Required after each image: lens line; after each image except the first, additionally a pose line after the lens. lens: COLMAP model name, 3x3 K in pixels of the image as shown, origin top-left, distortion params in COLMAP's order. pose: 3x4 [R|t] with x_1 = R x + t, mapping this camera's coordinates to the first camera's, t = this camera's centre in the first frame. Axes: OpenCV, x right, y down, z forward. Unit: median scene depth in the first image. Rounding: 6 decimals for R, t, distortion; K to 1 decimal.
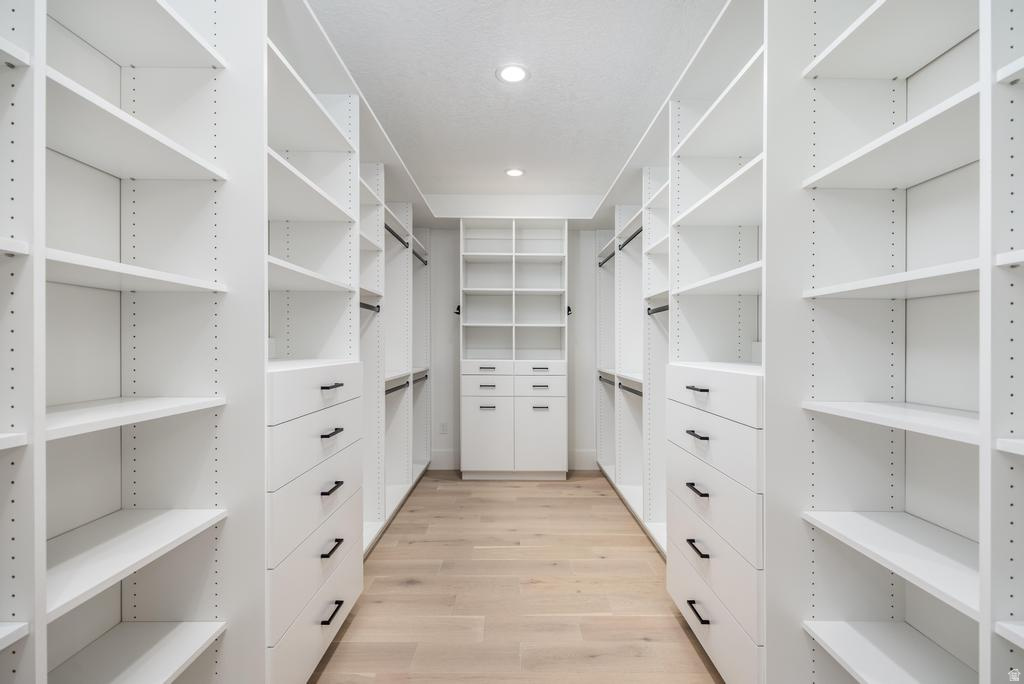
lens RADIAL K [[436.2, 0, 511.7], [0, 436.2, 343.2], [0, 0, 1]] dist [0.000024, -0.000024]
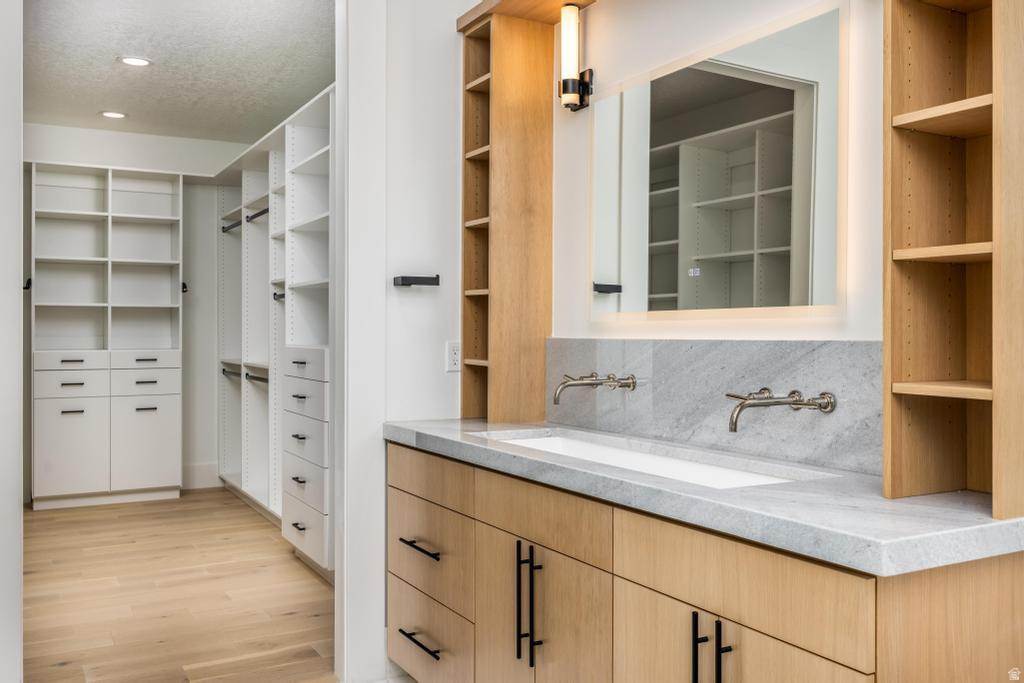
lens RADIAL K [[893.7, 0, 509.1], [0, 893.7, 318.1], [0, 0, 1]] dist [0.011577, 0.004327]
pose [[0.873698, 0.003558, 0.486455, -0.152972], [0.000685, 0.999963, -0.008544, -0.003590], [-0.486468, 0.007798, 0.873664, -0.757374]]
